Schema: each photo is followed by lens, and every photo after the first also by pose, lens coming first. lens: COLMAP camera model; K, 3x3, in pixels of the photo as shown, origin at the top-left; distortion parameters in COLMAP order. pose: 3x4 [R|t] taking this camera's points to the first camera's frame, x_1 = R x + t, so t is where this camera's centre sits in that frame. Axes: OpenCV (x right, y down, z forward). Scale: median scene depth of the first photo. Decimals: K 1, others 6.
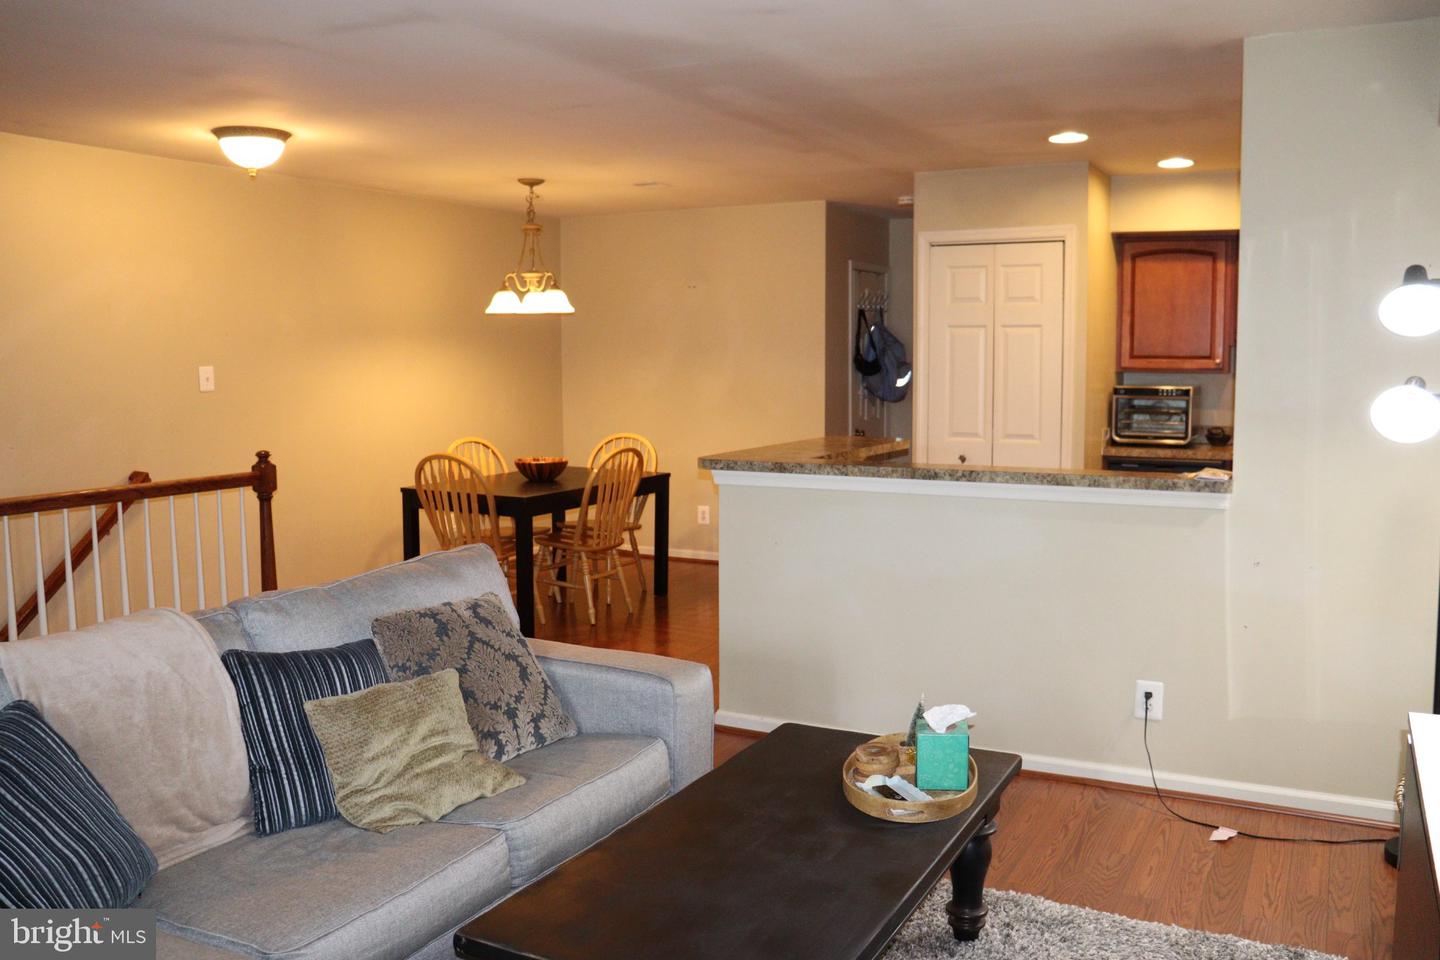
lens RADIAL K [[1183.8, 0, 720.4], [0, 1183.8, 480.4], [0, 0, 1]] dist [-0.085215, -0.001102]
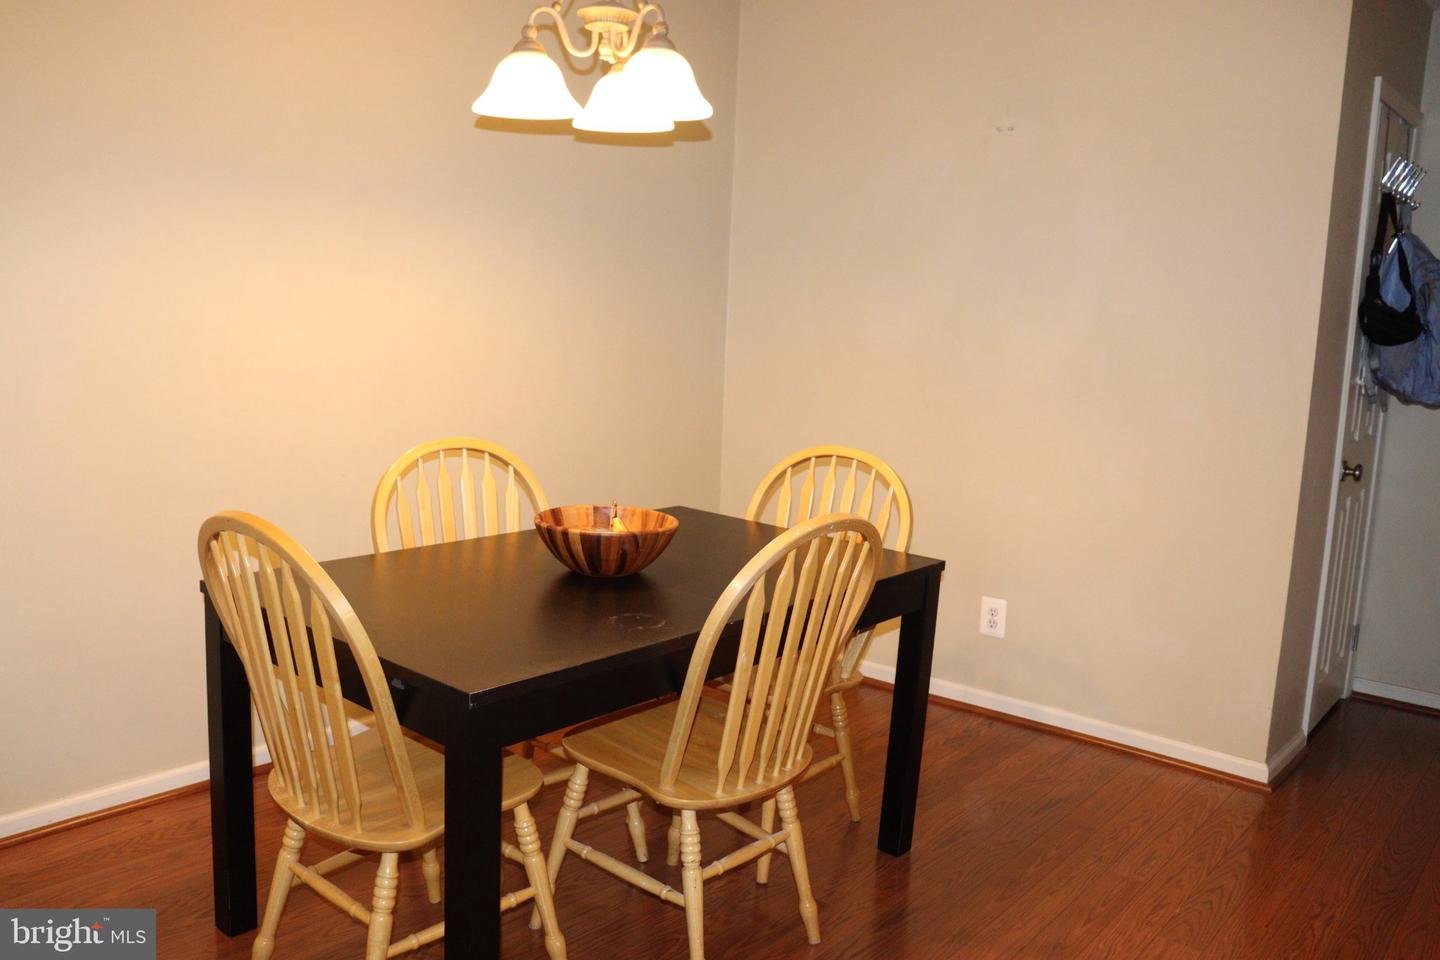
lens RADIAL K [[1183.8, 0, 719.8], [0, 1183.8, 480.4], [0, 0, 1]] dist [-0.085215, -0.001102]
pose [[0.980649, 0.070537, -0.182628, -0.048974], [-0.063969, 0.997084, 0.041612, -0.047542], [0.185031, -0.029124, 0.982301, 0.636068]]
